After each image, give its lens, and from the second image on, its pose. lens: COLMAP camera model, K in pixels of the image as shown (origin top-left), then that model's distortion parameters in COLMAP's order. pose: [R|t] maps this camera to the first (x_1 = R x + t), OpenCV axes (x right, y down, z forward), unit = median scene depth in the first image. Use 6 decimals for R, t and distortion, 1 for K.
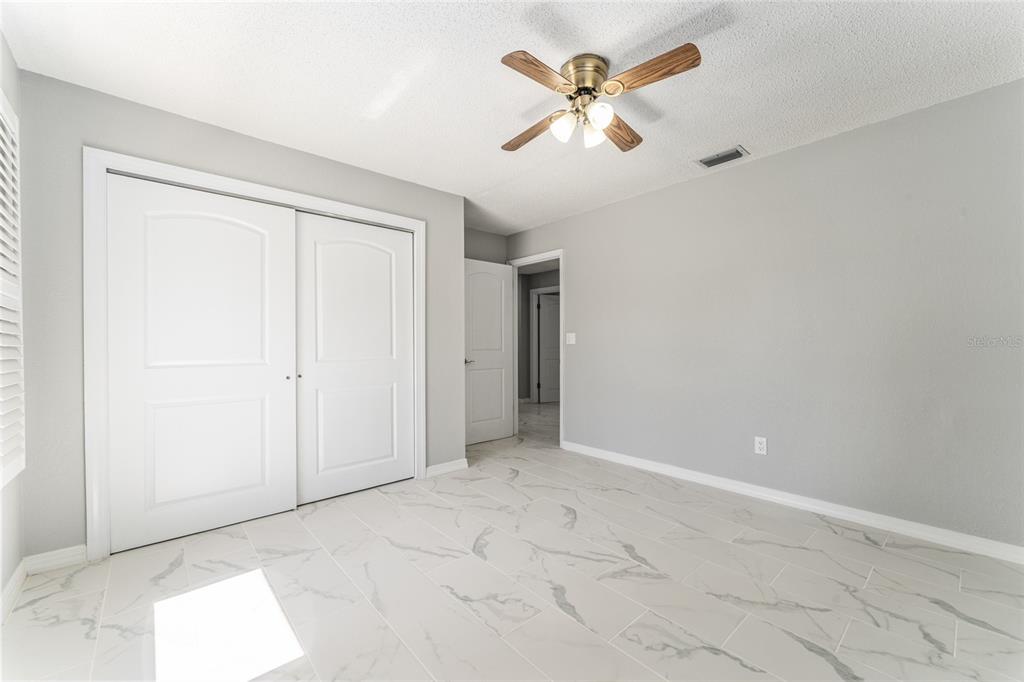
lens RADIAL K [[411.6, 0, 507.1], [0, 411.6, 347.0], [0, 0, 1]] dist [0.000444, -0.000022]
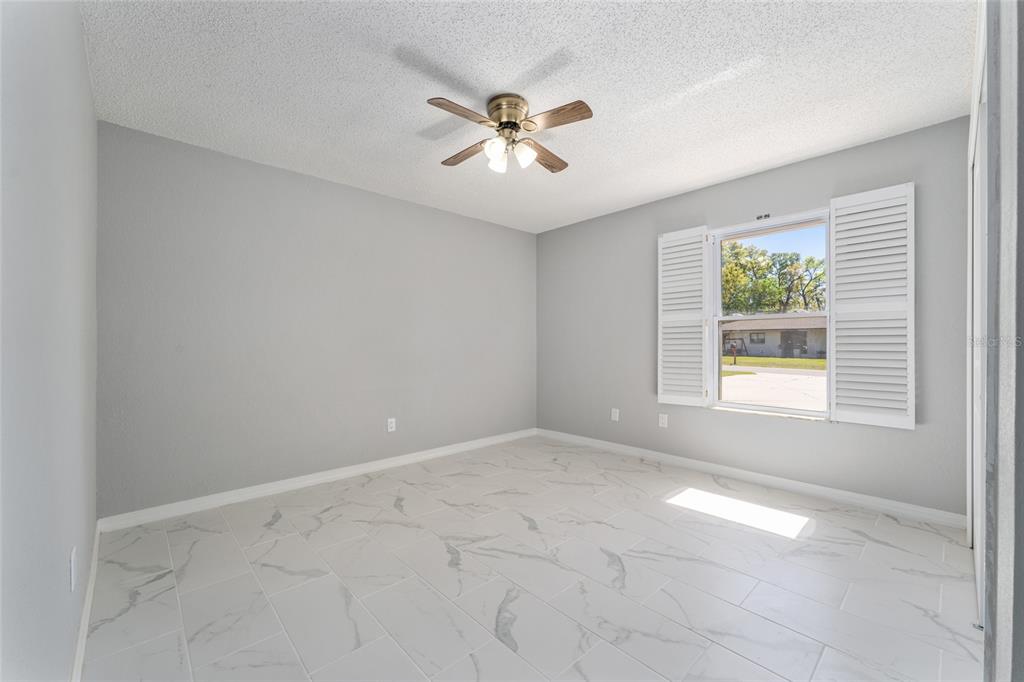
lens RADIAL K [[411.6, 0, 507.1], [0, 411.6, 347.0], [0, 0, 1]] dist [0.000444, -0.000022]
pose [[-0.999746, 0.005610, -0.021824, 0.206161], [0.005373, 0.999926, 0.010882, -0.008337], [0.021883, 0.010762, -0.999703, 2.037798]]
